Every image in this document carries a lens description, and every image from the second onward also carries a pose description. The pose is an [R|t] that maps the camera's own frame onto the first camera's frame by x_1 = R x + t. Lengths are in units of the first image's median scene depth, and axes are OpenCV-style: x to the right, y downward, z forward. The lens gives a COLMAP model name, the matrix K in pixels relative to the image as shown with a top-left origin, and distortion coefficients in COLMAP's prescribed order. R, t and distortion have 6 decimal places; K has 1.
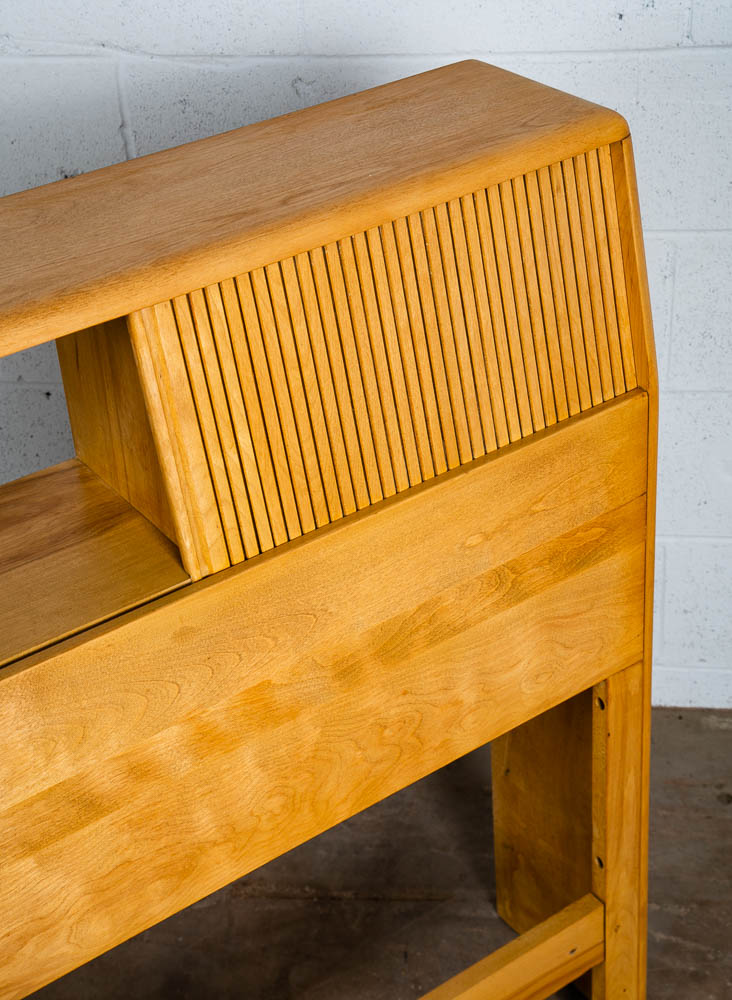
lens RADIAL K [[1757.0, 0, 362.6], [0, 1757.0, 458.5], [0, 0, 1]] dist [0.191245, 0.028888]
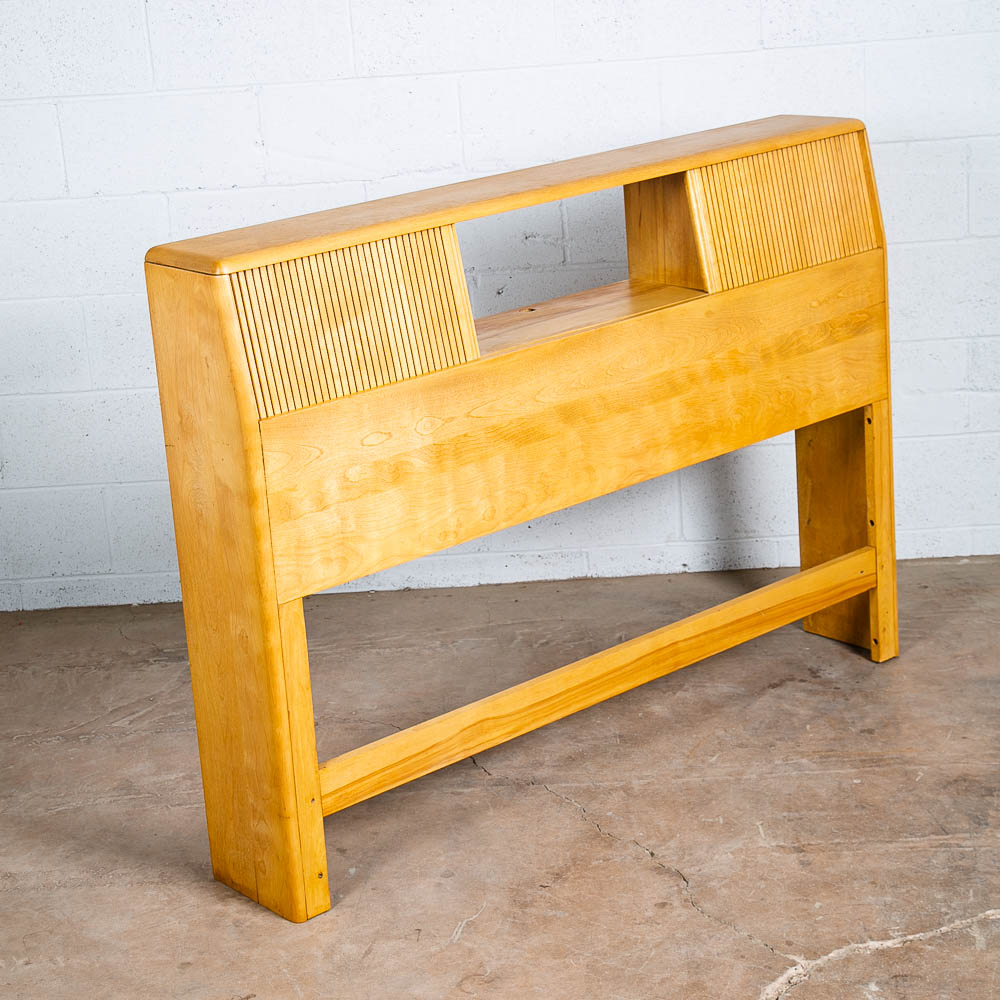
lens RADIAL K [[2149.1, 0, 496.0], [0, 2149.1, 471.2], [0, 0, 1]] dist [0.096763, 0.221142]
pose [[0.995812, -0.042672, 0.080854, -0.556367], [0.062340, 0.963835, -0.259106, 0.915769], [-0.066873, 0.263061, 0.962459, -1.494811]]
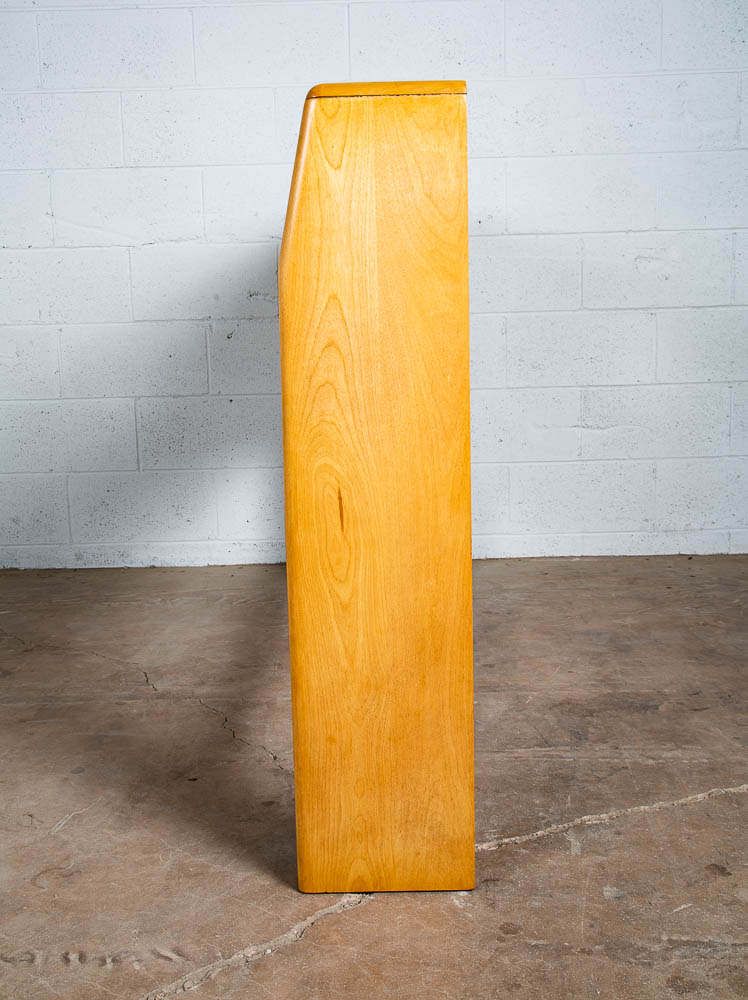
lens RADIAL K [[1122.8, 0, 374.7], [0, 1122.8, 458.3], [0, 0, 1]] dist [0.007145, 0.059003]
pose [[0.993970, 0.009617, 0.109231, -0.238050], [0.033134, 0.923239, -0.382795, 0.900925], [-0.104528, 0.384106, 0.917353, -0.448927]]
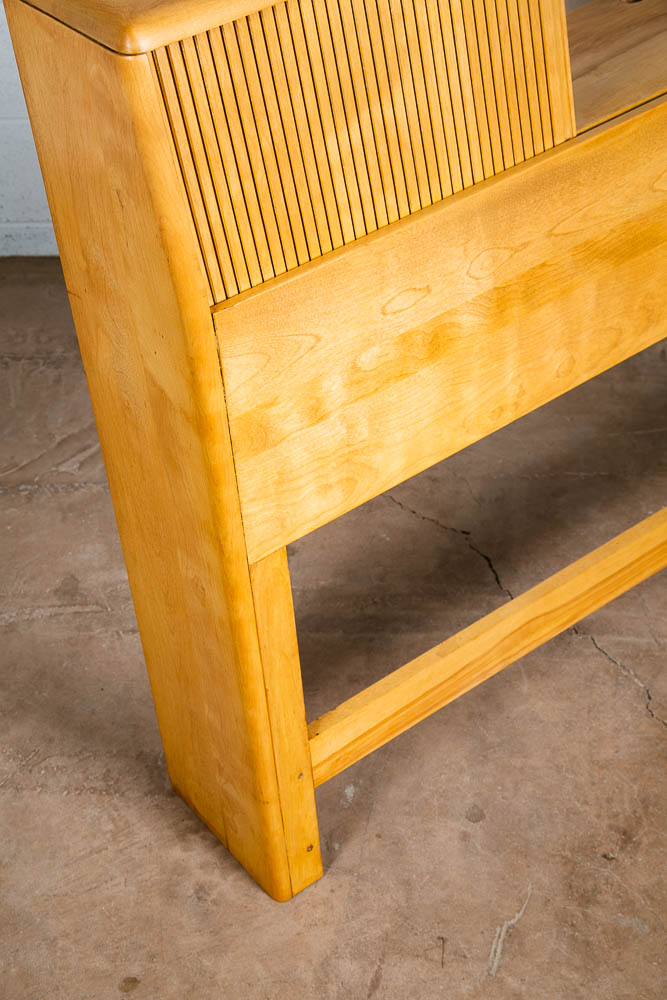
lens RADIAL K [[1511.7, 0, 333.0], [0, 1511.7, 512.1], [0, 0, 1]] dist [0.155946, 0.045229]
pose [[0.999239, -0.037247, 0.011568, -0.560953], [0.035340, 0.990152, 0.135466, 0.291428], [-0.016500, -0.134954, 0.990714, -0.306312]]
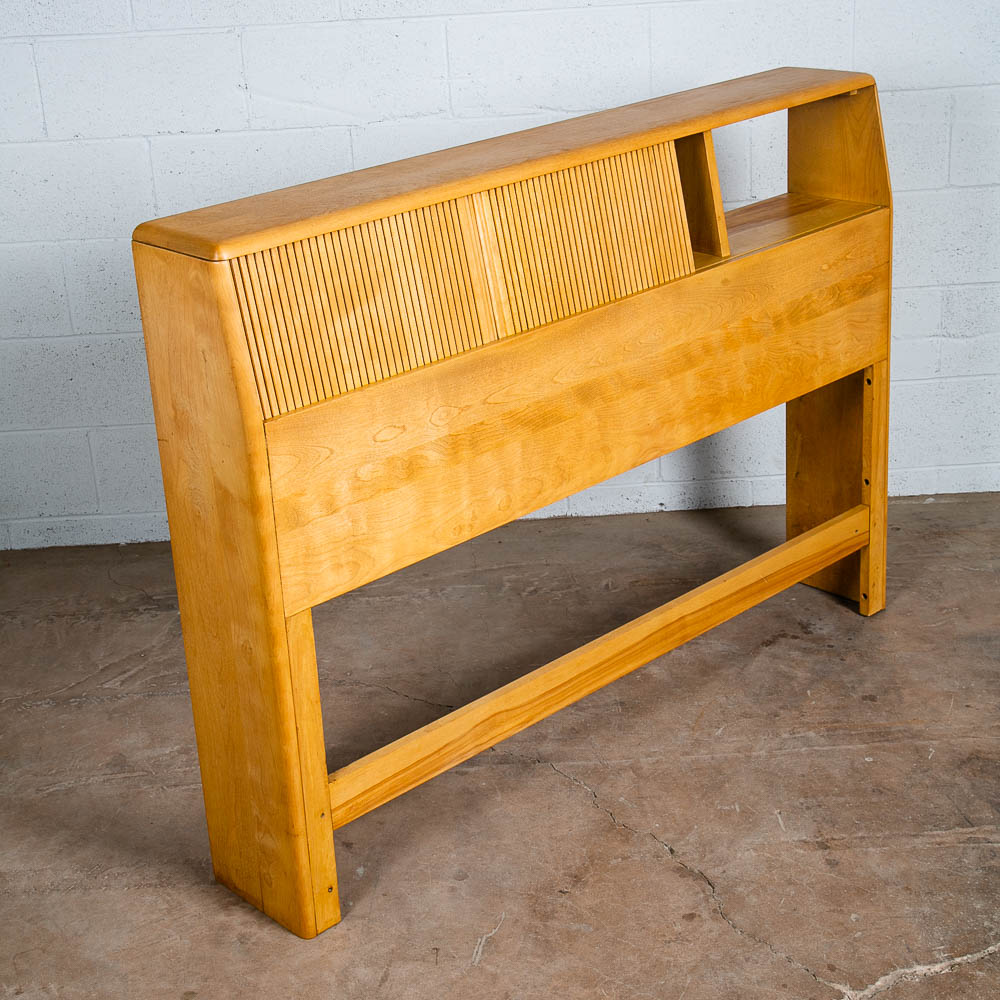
lens RADIAL K [[1744.6, 0, 507.8], [0, 1744.6, 473.2], [0, 0, 1]] dist [0.038836, 0.161997]
pose [[0.989804, -0.053476, 0.132018, -0.608939], [0.076018, 0.982141, -0.172108, 0.626169], [-0.120456, 0.180388, 0.976192, -0.972518]]
